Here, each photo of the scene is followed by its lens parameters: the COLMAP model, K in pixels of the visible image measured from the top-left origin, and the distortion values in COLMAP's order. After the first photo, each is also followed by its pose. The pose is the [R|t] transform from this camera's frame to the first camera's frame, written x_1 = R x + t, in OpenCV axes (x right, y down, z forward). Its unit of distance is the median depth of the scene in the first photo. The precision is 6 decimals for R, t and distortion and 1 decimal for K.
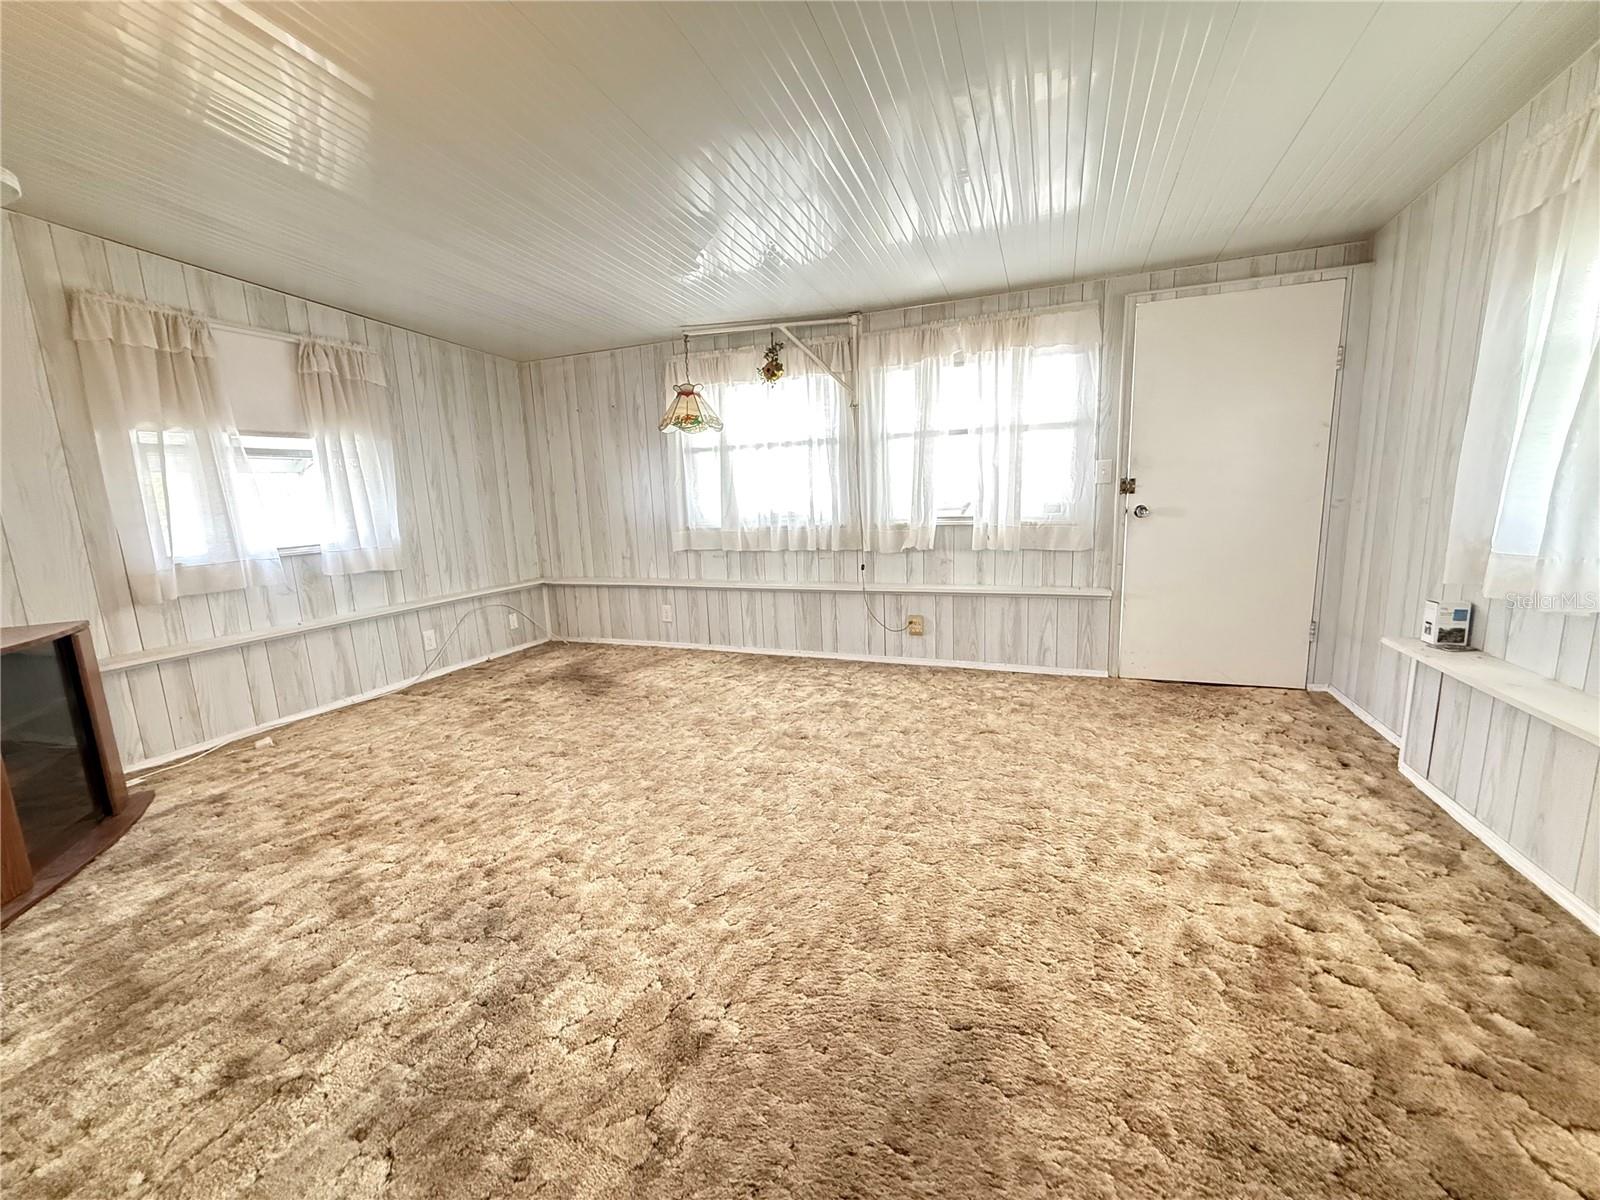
lens RADIAL K [[636.2, 0, 798.8], [0, 636.2, 600.8], [0, 0, 1]] dist [-0.001505, 0.000727]
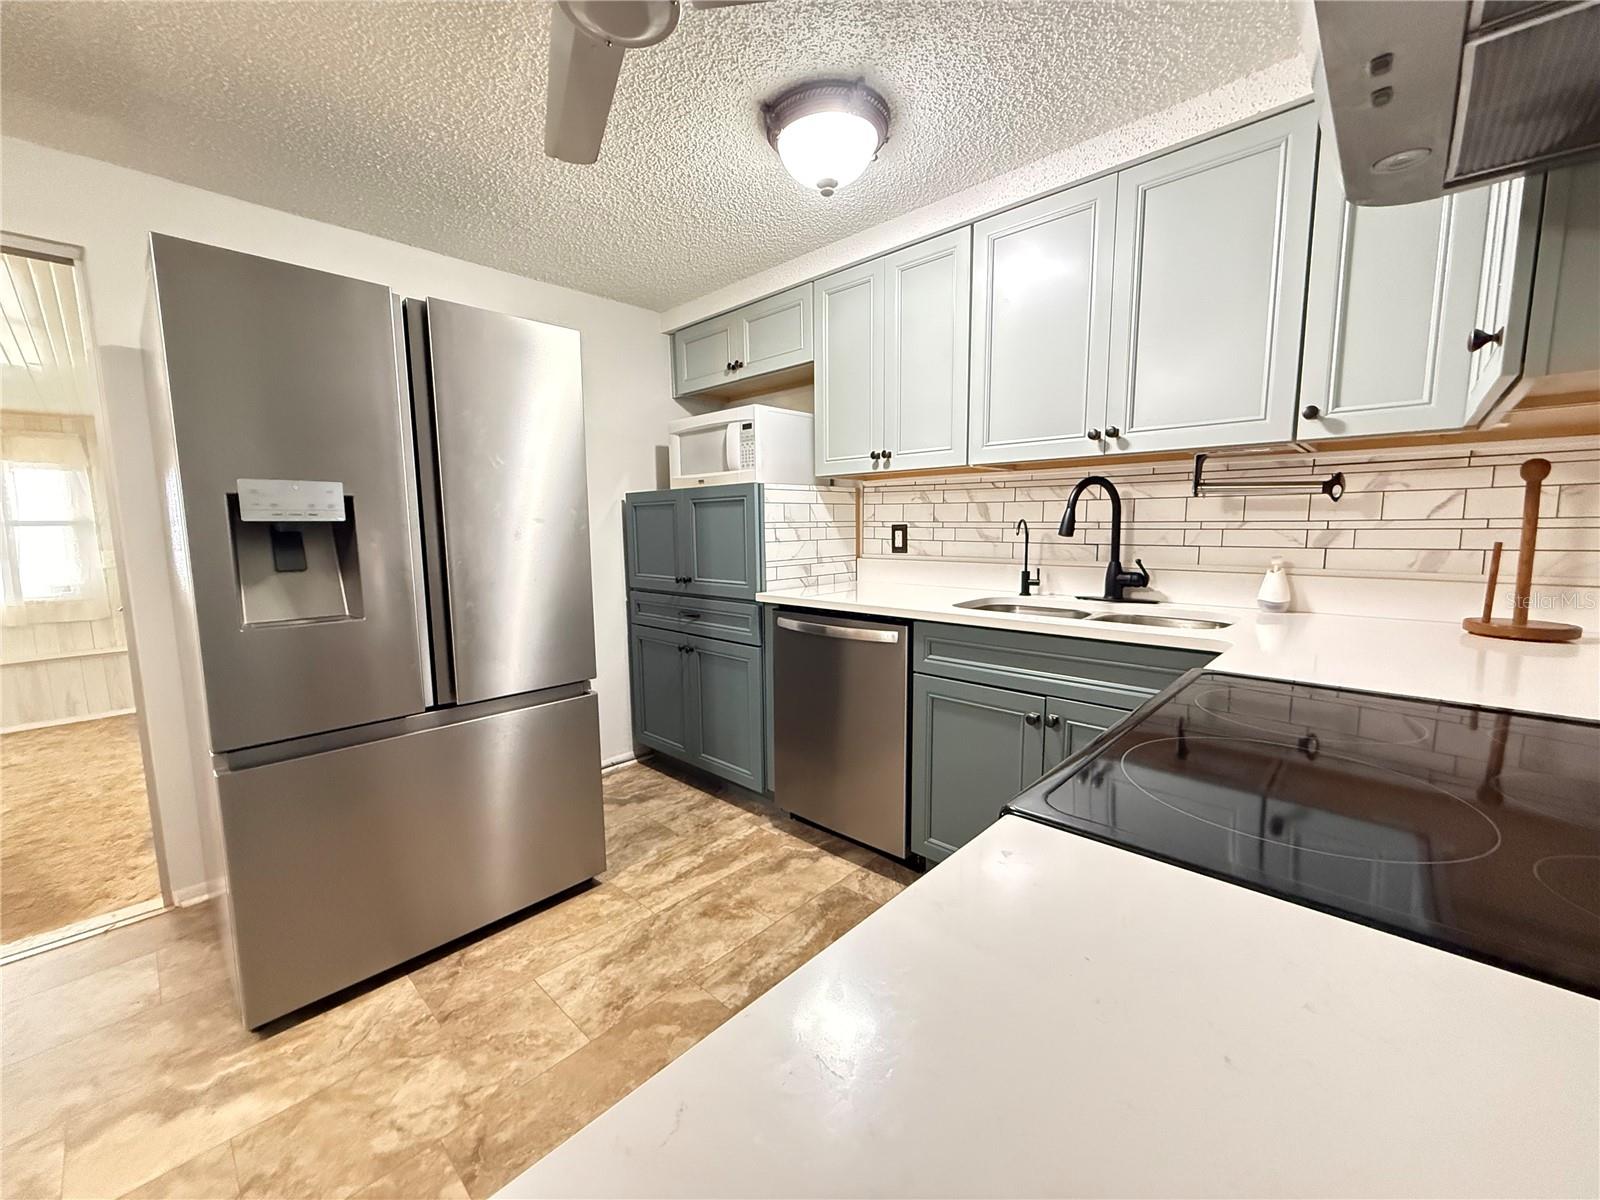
lens RADIAL K [[636.2, 0, 797.9], [0, 636.2, 600.9], [0, 0, 1]] dist [-0.001505, 0.000727]
pose [[0.365647, -0.080482, 0.927268, -0.227743], [0.156918, 0.987324, 0.023818, 0.074943], [-0.917431, 0.136796, 0.373641, -0.780888]]
